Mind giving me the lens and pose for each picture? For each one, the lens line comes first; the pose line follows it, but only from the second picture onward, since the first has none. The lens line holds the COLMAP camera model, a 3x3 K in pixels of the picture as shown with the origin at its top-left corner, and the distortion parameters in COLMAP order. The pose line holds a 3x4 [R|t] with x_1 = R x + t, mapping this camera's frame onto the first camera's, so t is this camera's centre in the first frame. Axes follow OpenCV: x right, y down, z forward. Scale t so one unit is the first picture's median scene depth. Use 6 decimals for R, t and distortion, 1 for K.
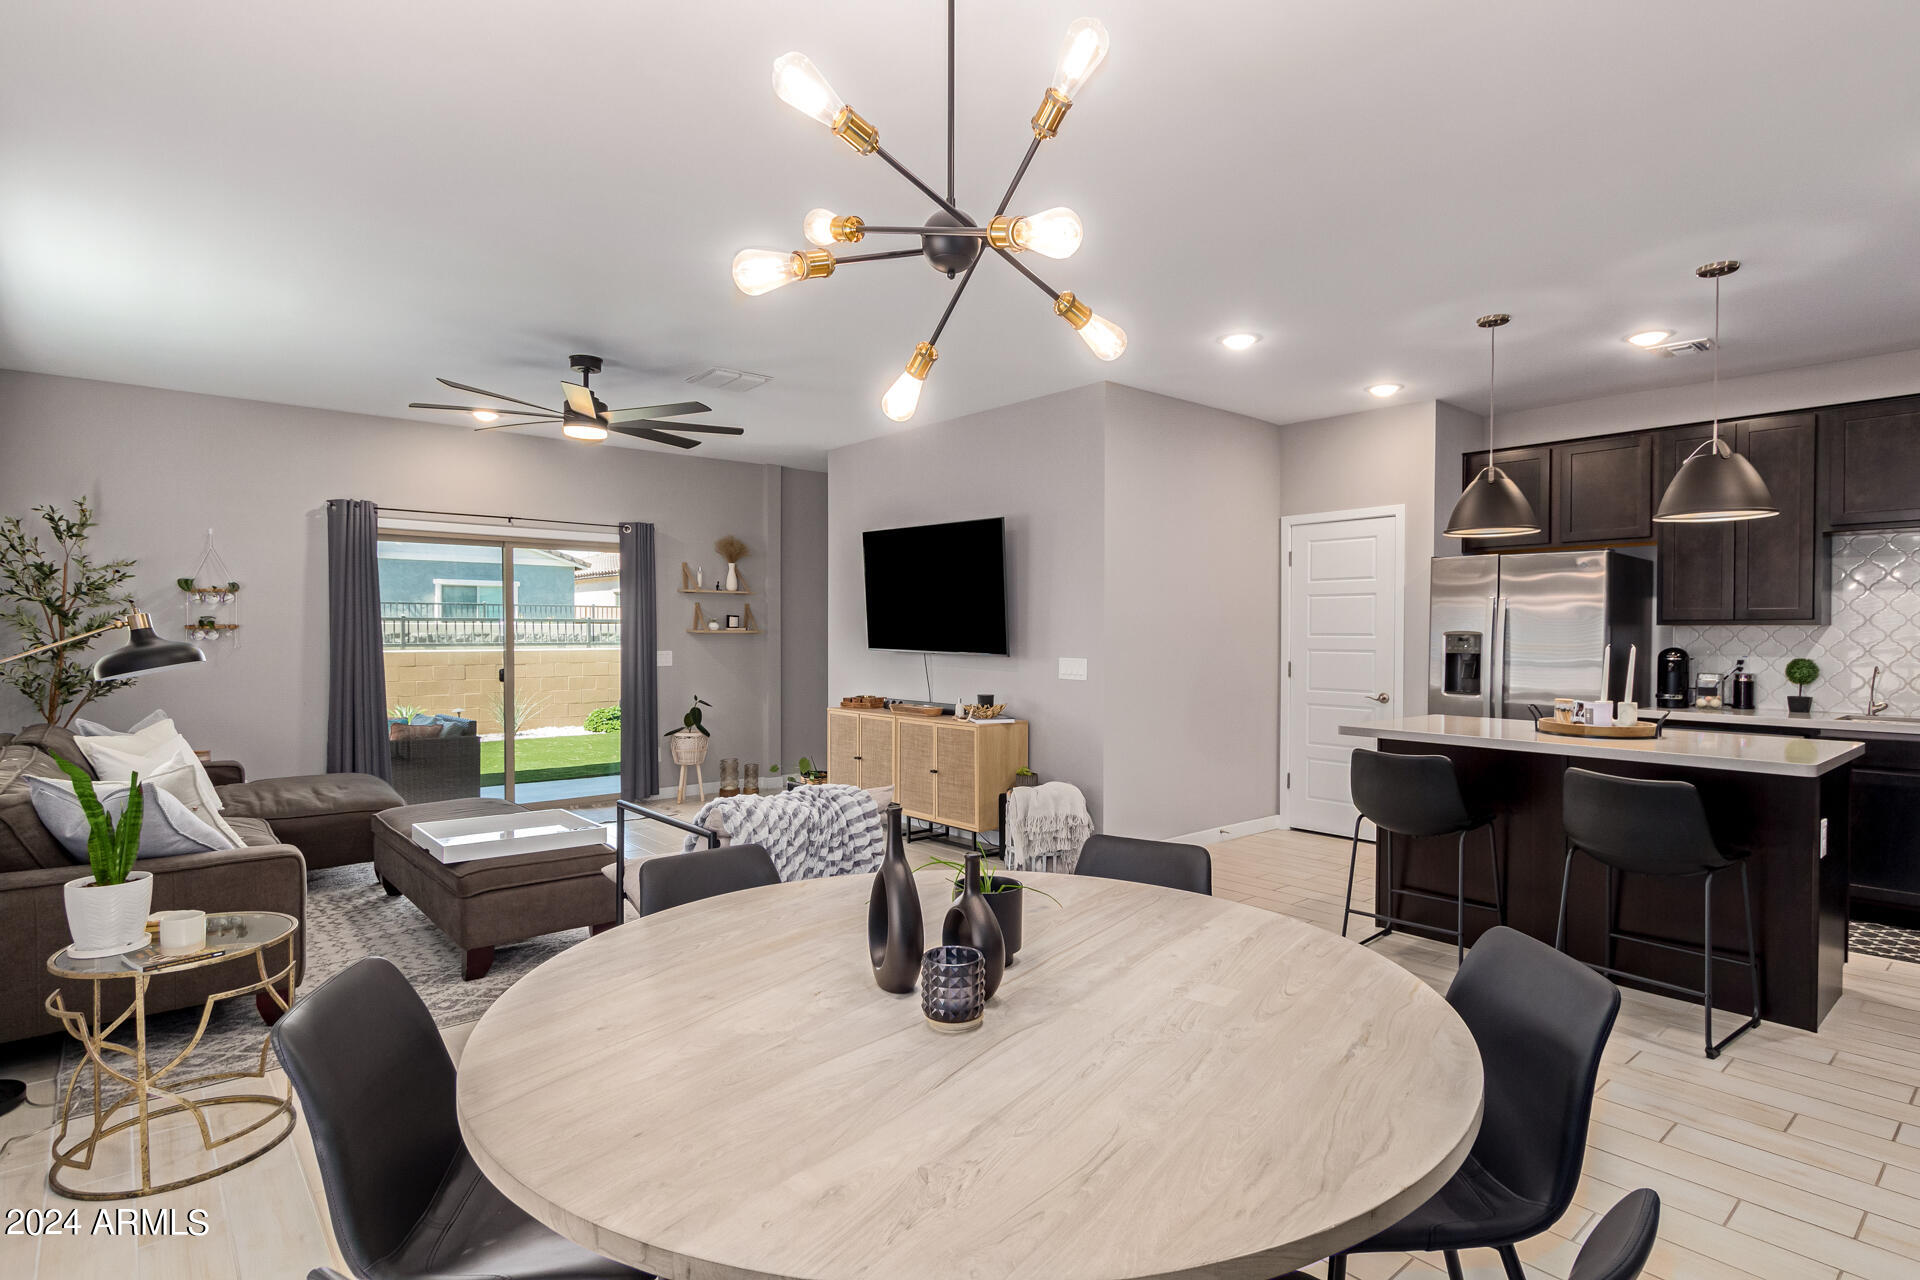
lens RADIAL K [[979.7, 0, 965.4], [0, 979.7, 648.8], [0, 0, 1]] dist [-0.003236, -0.000636]
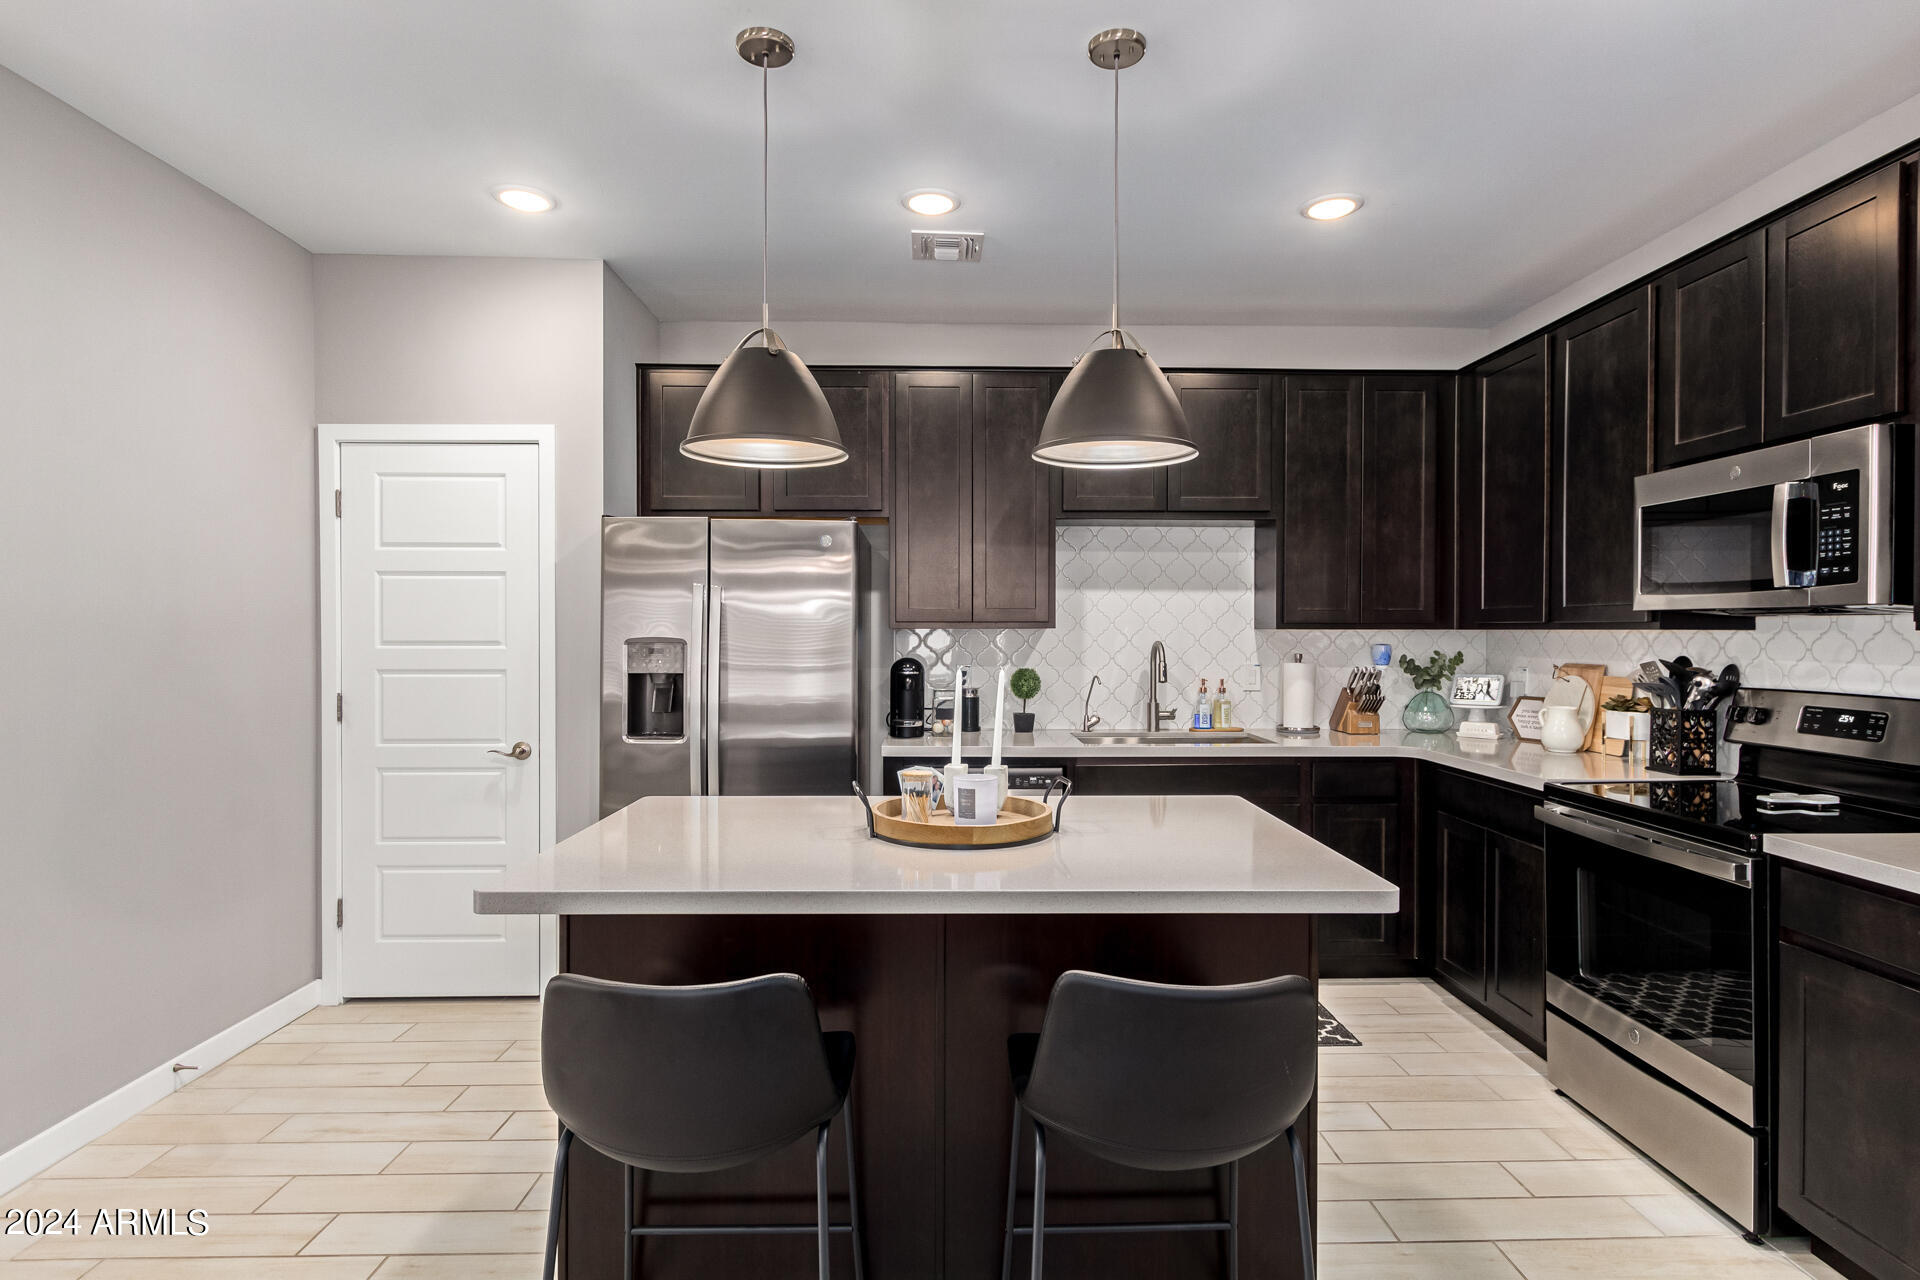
lens RADIAL K [[949.7, 0, 963.3], [0, 949.7, 639.0], [0, 0, 1]] dist [-0.000340, 0.000328]
pose [[0.625402, -0.006643, 0.780275, 0.153693], [0.012695, 0.999918, -0.001663, -0.012590], [-0.780200, 0.010945, 0.625435, 0.449507]]
